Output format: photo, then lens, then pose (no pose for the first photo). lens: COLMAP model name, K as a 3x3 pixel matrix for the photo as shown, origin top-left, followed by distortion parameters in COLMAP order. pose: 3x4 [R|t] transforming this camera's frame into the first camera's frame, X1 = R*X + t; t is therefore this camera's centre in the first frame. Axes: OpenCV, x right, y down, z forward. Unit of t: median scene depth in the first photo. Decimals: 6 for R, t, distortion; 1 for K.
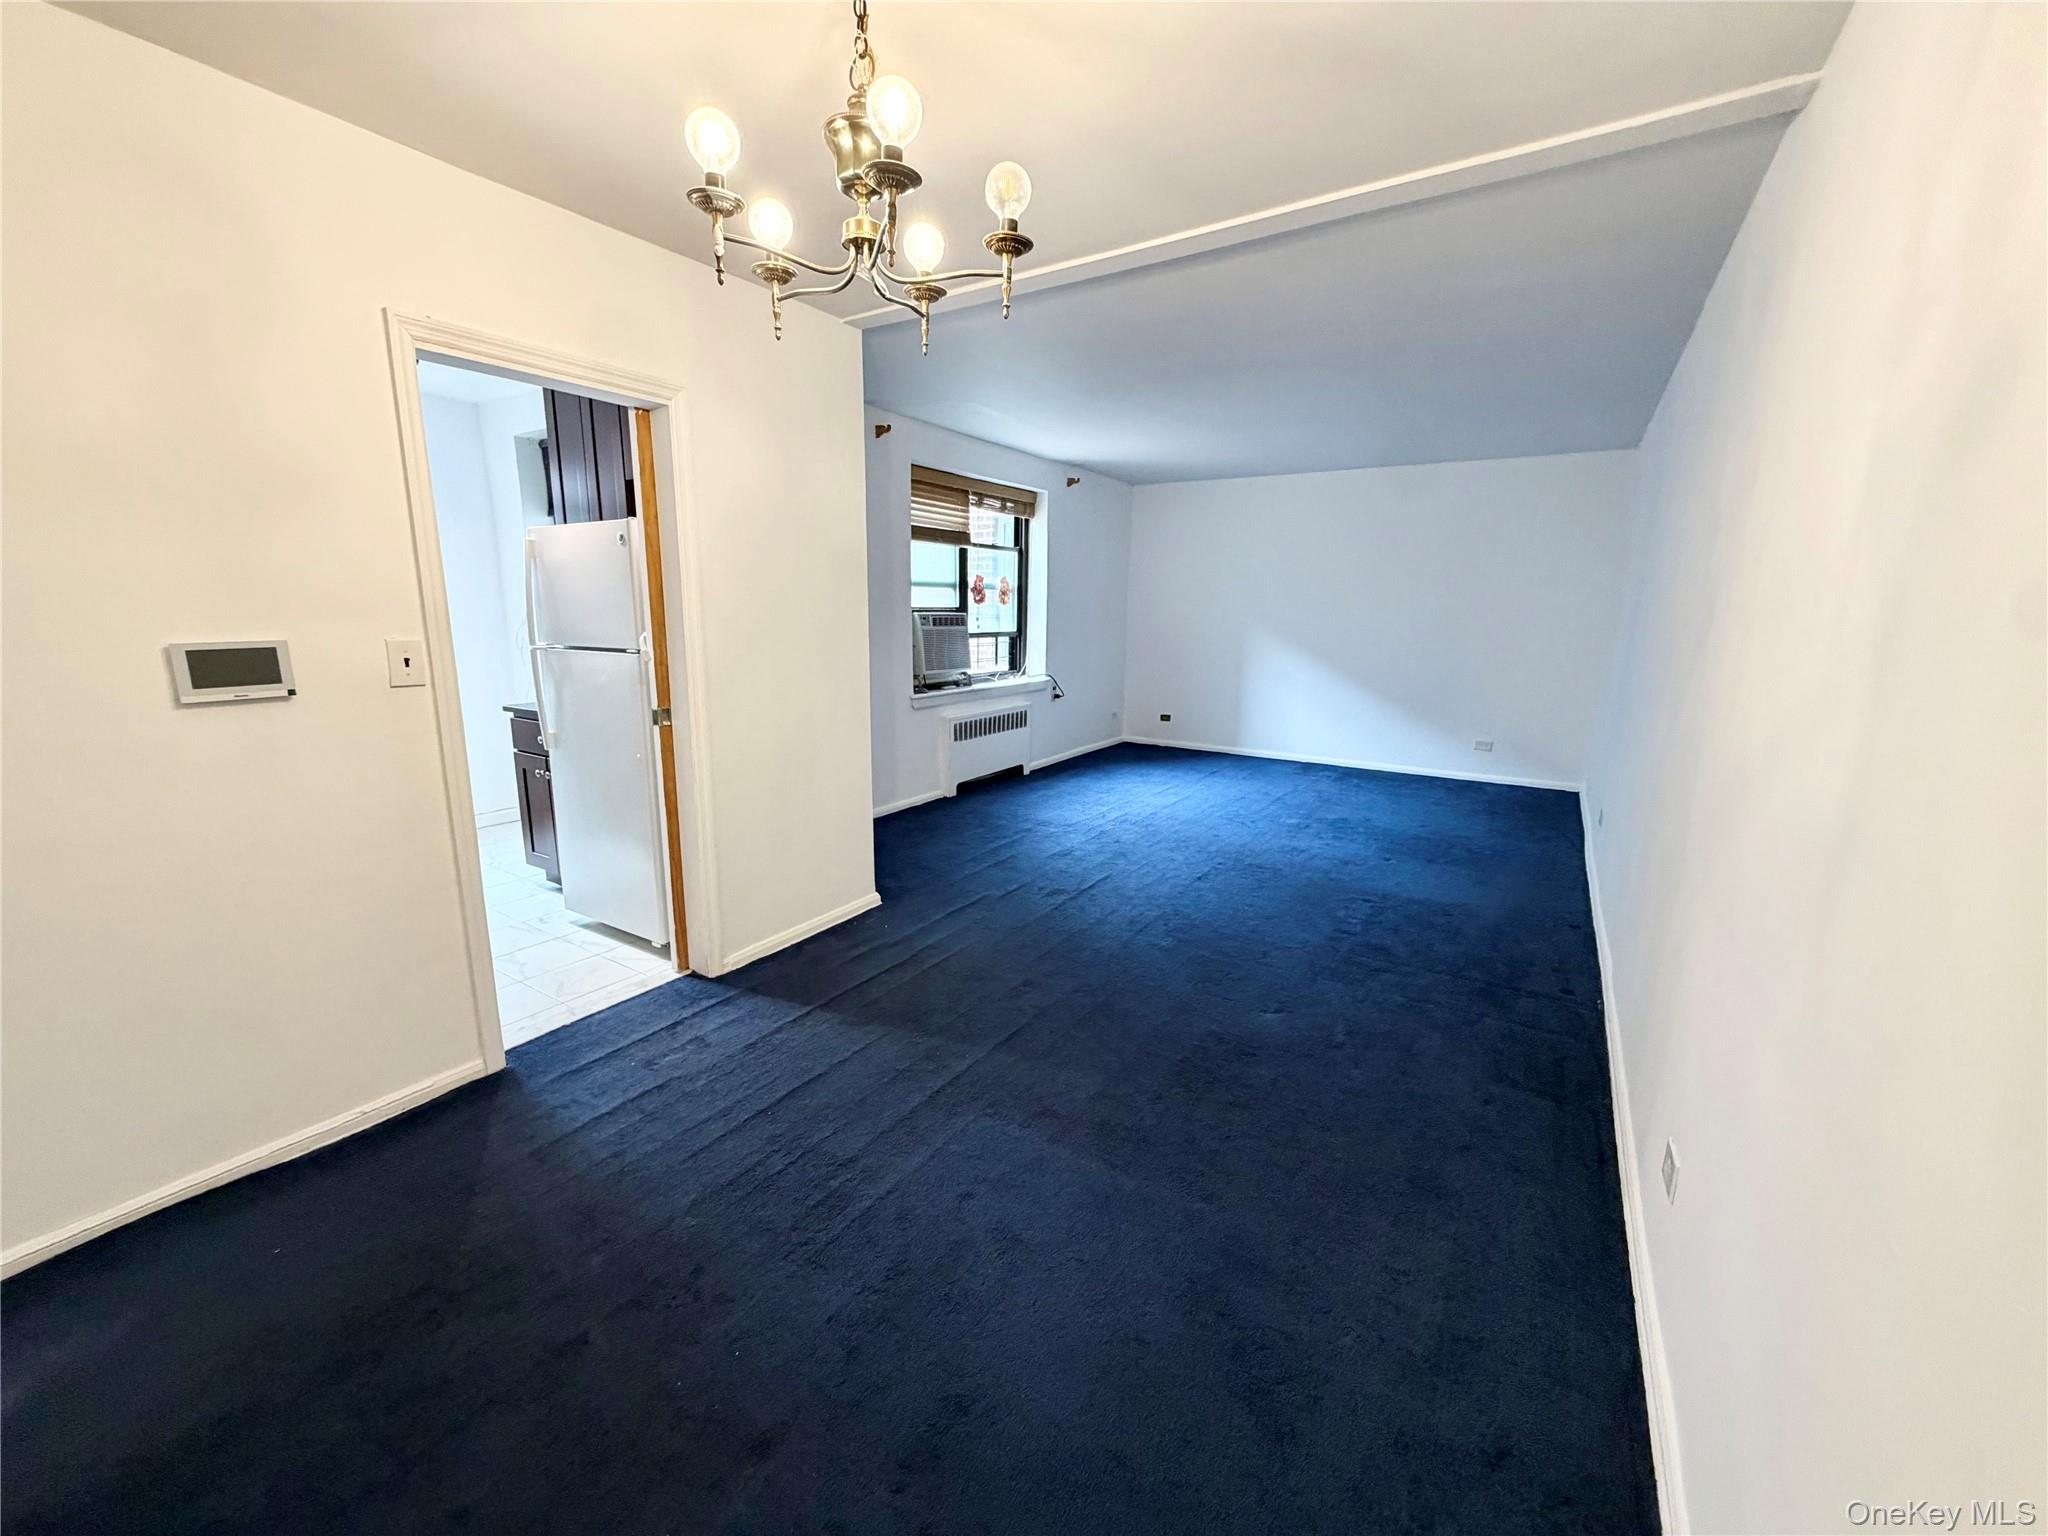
lens RADIAL K [[819.6, 0, 1031.4], [0, 819.6, 765.1], [0, 0, 1]] dist [0.000952, -0.000312]
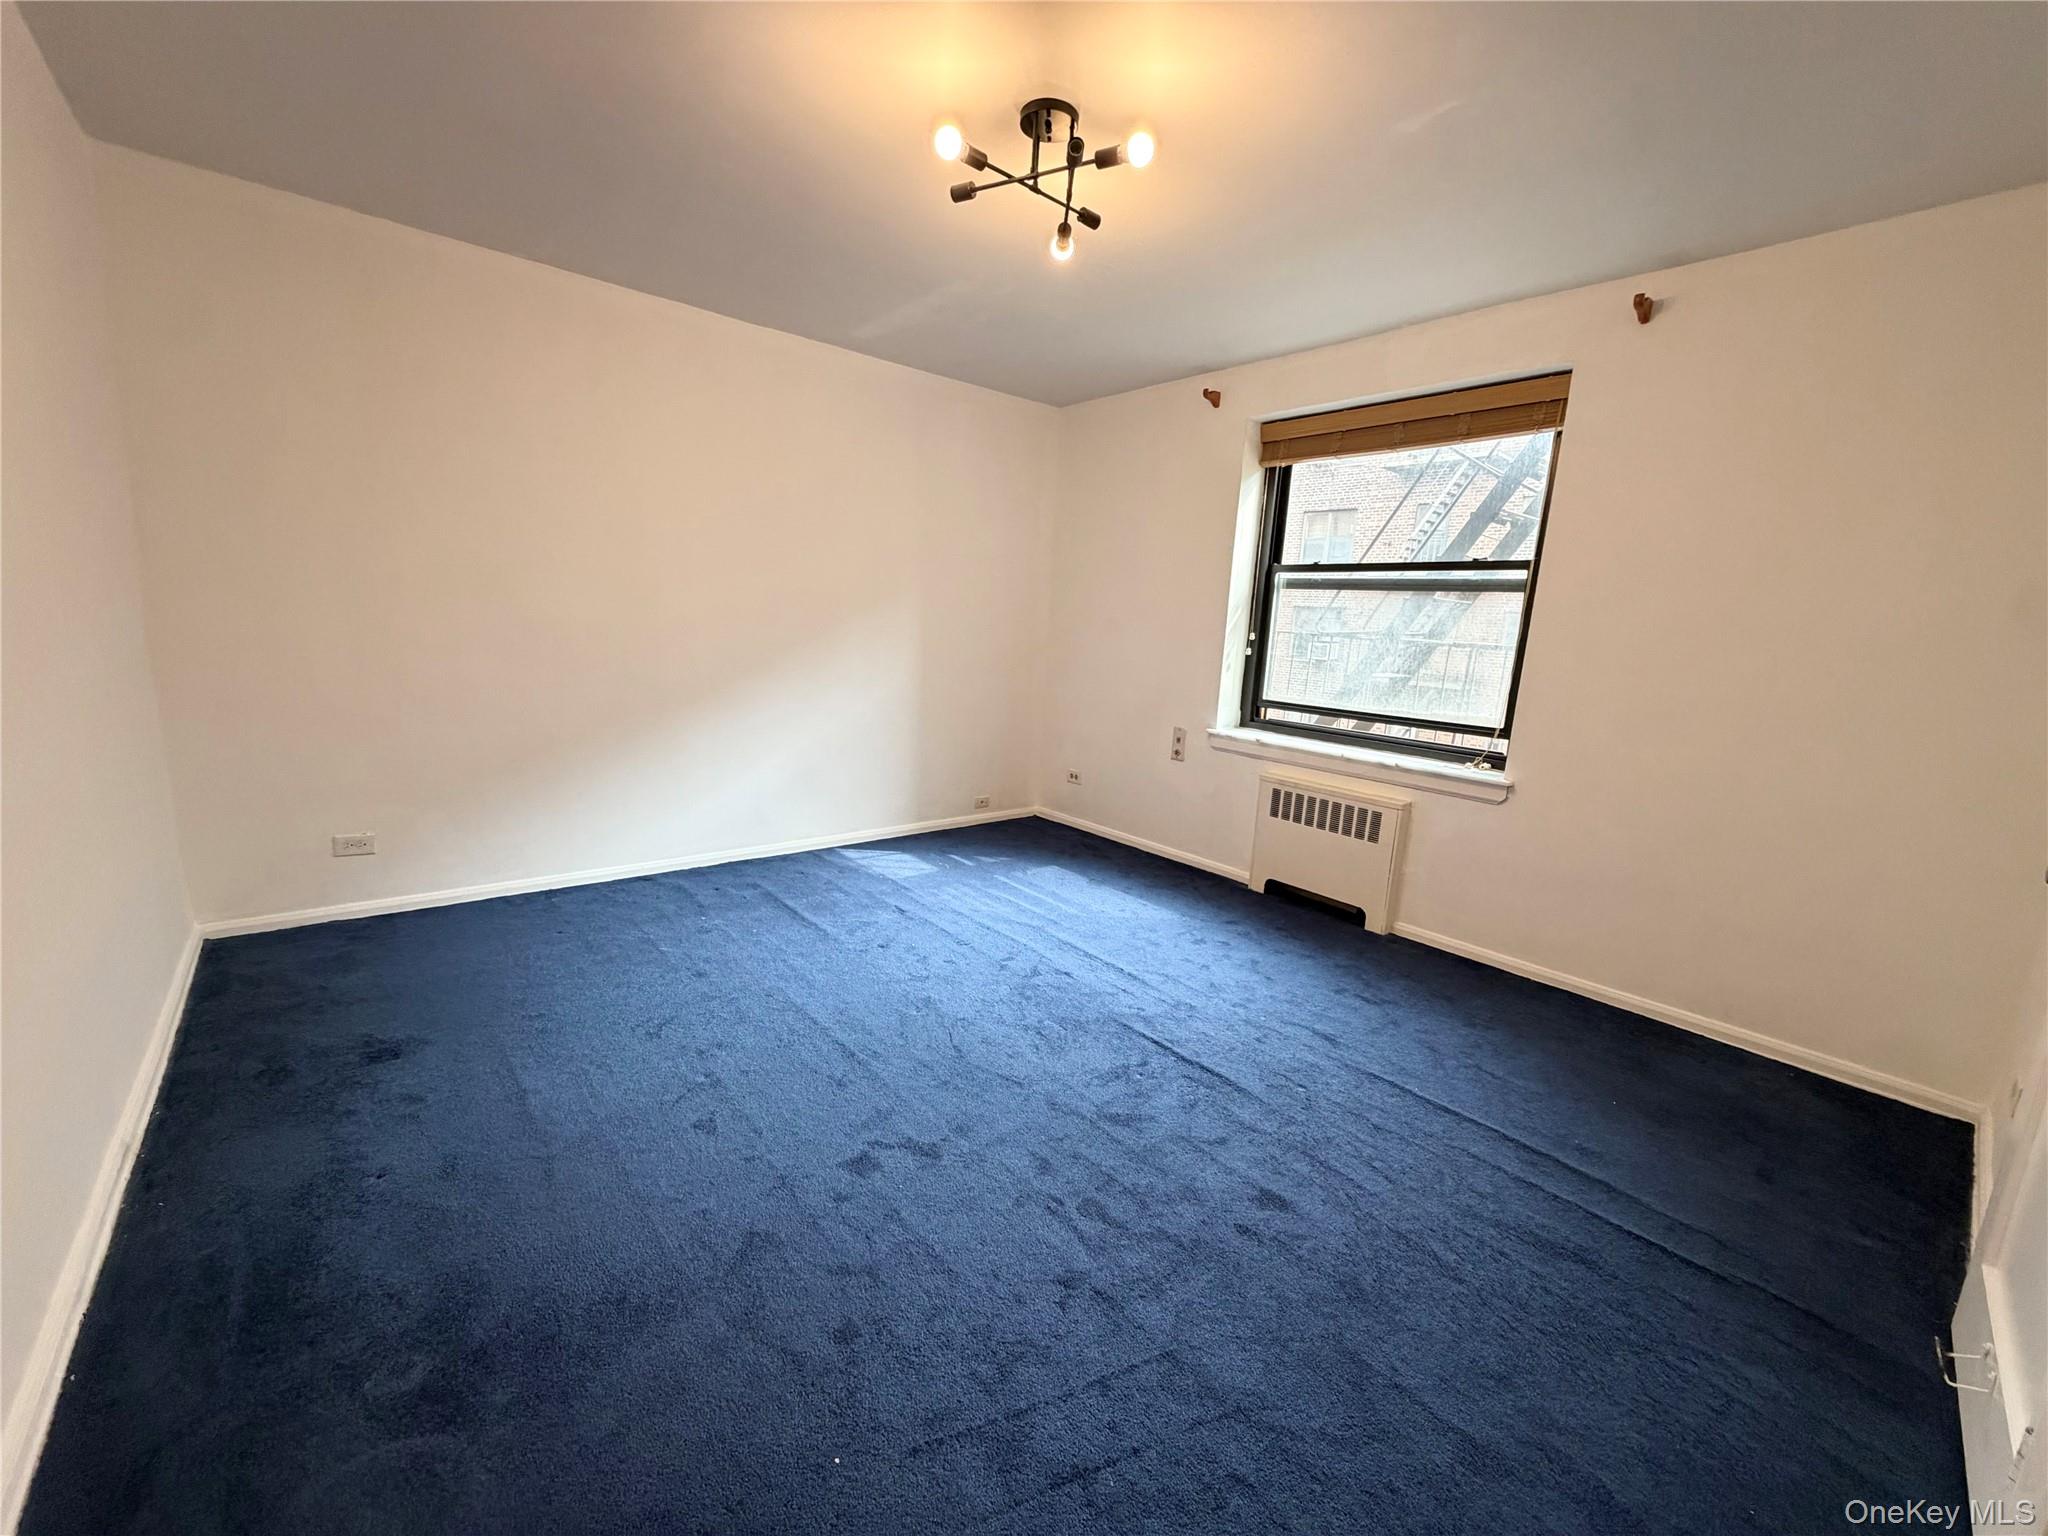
lens RADIAL K [[819.6, 0, 1031.4], [0, 819.6, 765.1], [0, 0, 1]] dist [0.000952, -0.000312]
pose [[-0.290710, 0.144208, -0.945881, 0.557114], [-0.236610, 0.947038, 0.217105, -0.156135], [0.927094, 0.286920, -0.241193, 0.907317]]
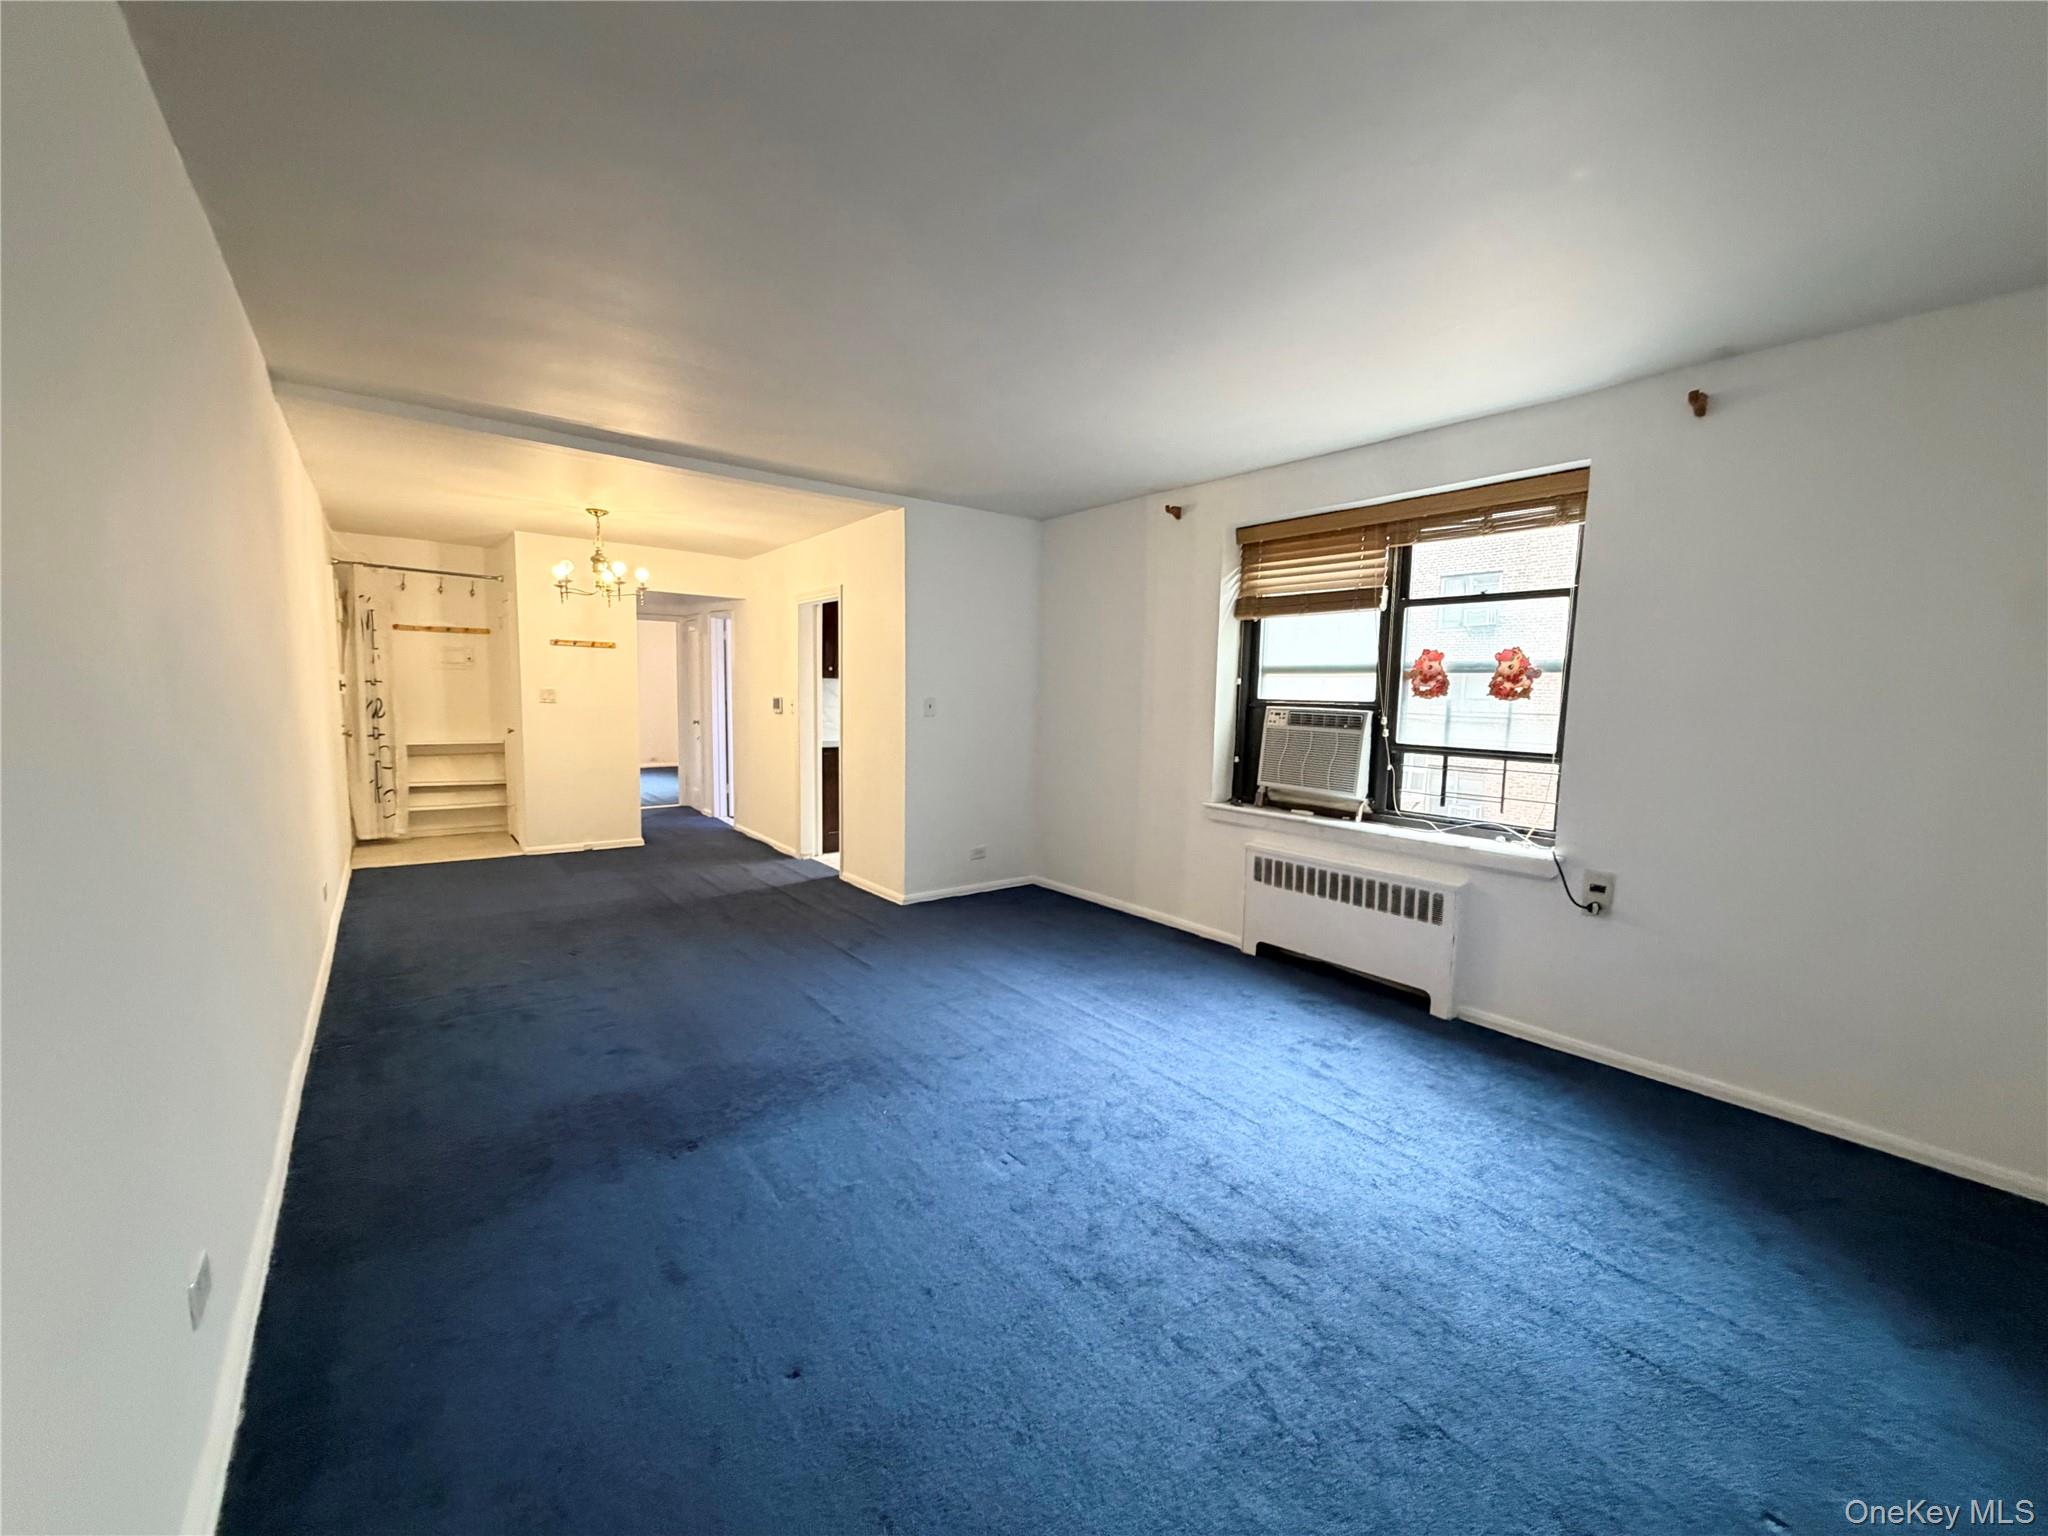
lens RADIAL K [[816.1, 0, 1071.4], [0, 816.1, 797.0], [0, 0, 1]] dist [-0.017131, -0.000036]
pose [[-0.336367, 0.079640, -0.938357, 0.596345], [-0.218958, 0.962497, 0.160177, -0.169427], [0.915923, 0.259339, -0.306315, 0.987283]]
